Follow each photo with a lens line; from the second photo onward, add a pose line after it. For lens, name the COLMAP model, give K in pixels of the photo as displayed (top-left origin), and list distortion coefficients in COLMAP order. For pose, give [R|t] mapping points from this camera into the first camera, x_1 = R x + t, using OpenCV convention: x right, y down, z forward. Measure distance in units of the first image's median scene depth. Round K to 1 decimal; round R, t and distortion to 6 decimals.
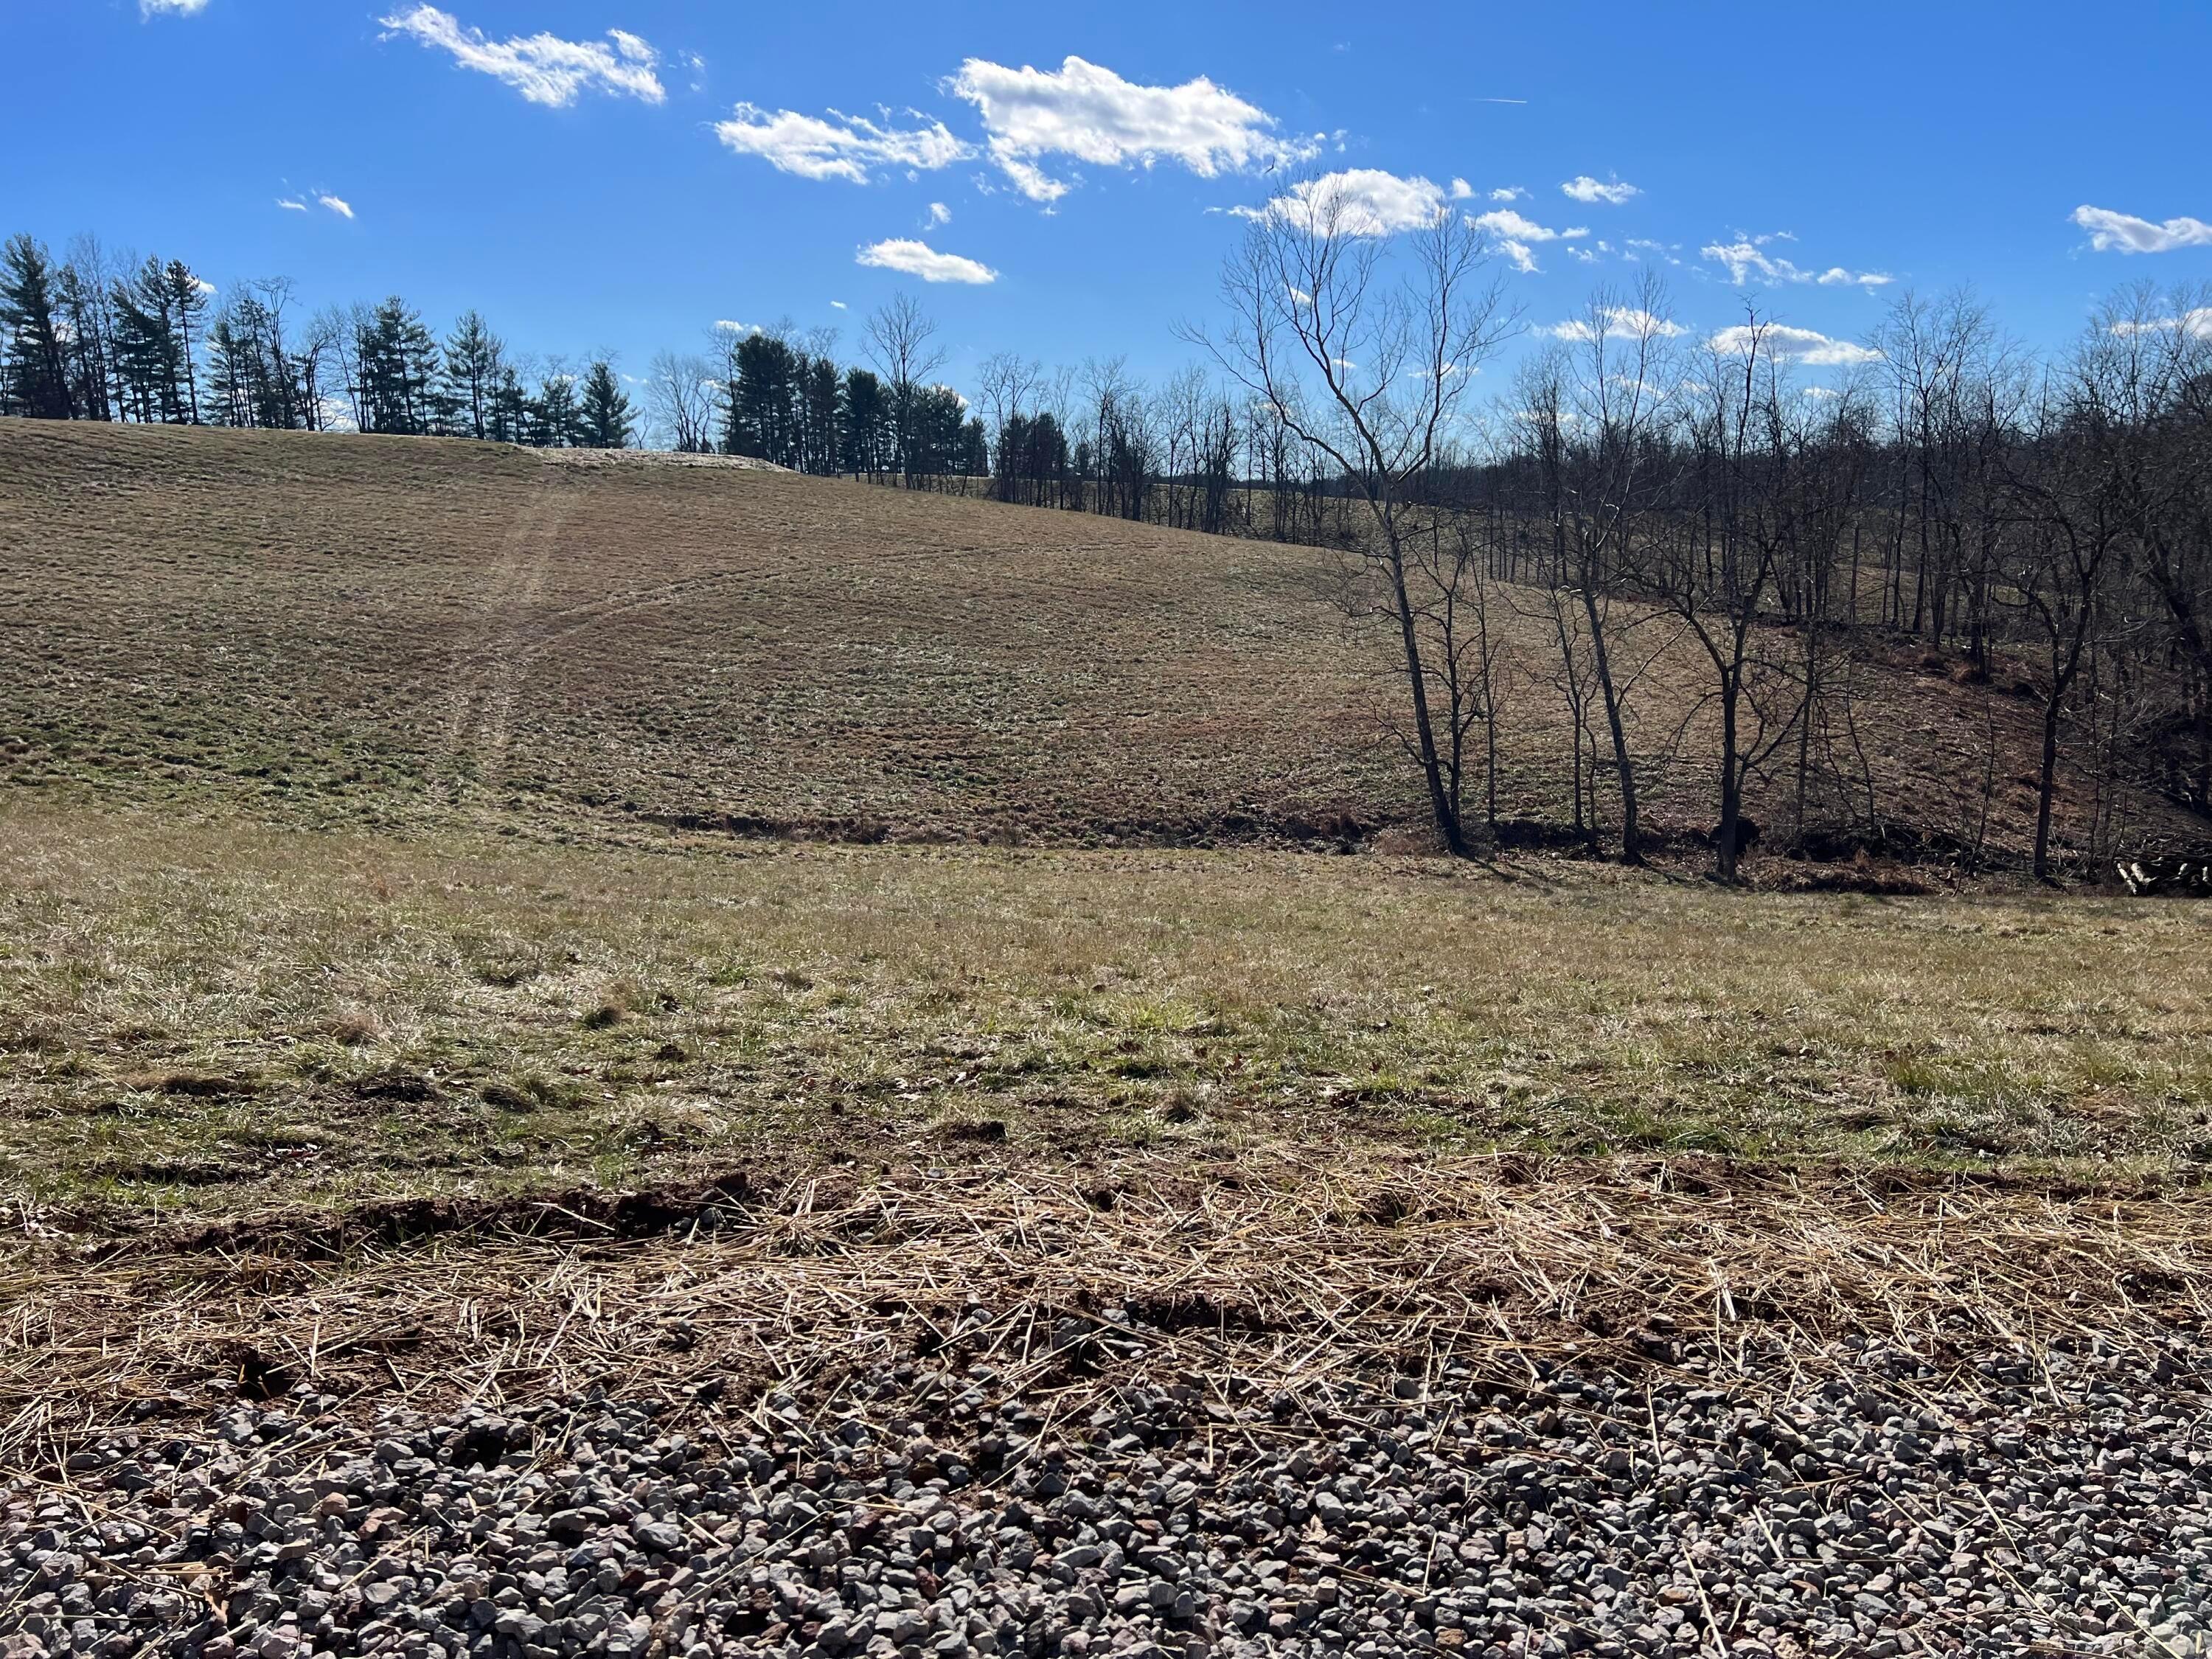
lens RADIAL K [[1643.0, 0, 1106.0], [0, 1643.0, 829.5], [0, 0, 1]] dist [0.056298, -0.057013]
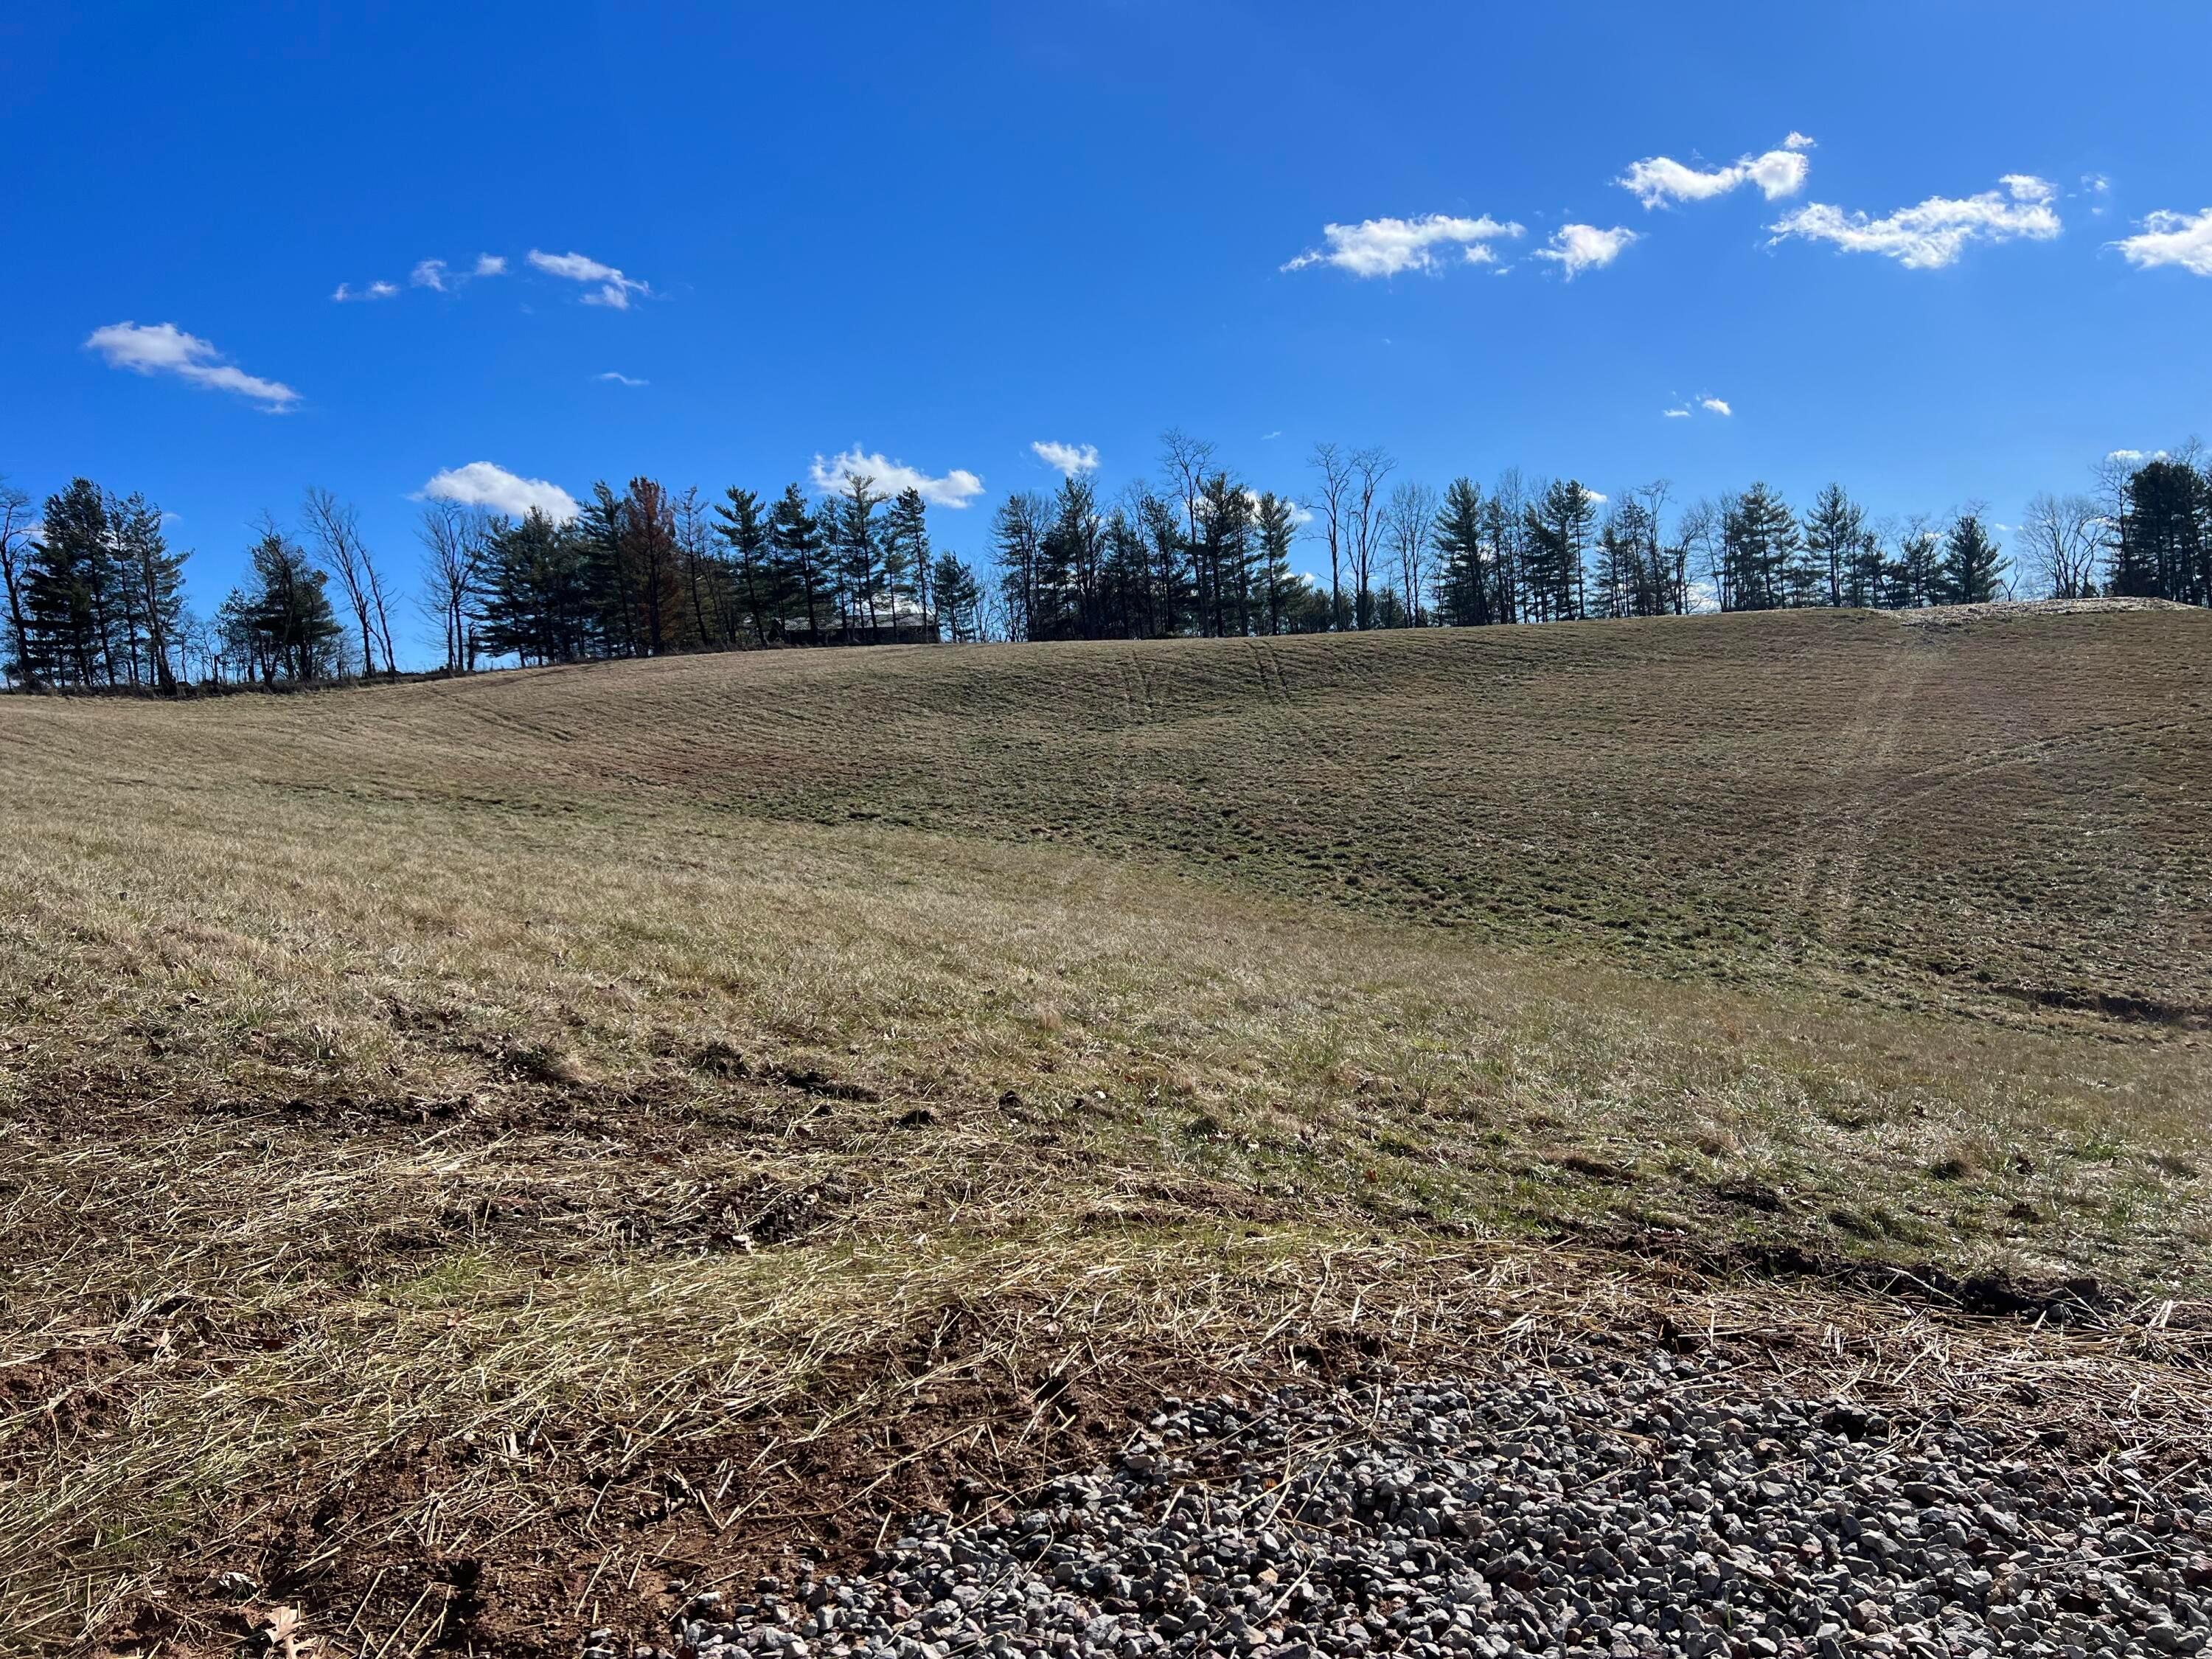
lens RADIAL K [[1638.9, 0, 1152.0], [0, 1638.9, 827.1], [0, 0, 1]] dist [0.055673, -0.064062]
pose [[0.733516, -0.000282, -0.679672, 0.059527], [-0.068084, 0.994940, -0.073891, 0.040045], [0.676253, 0.100475, 0.729785, -0.210171]]
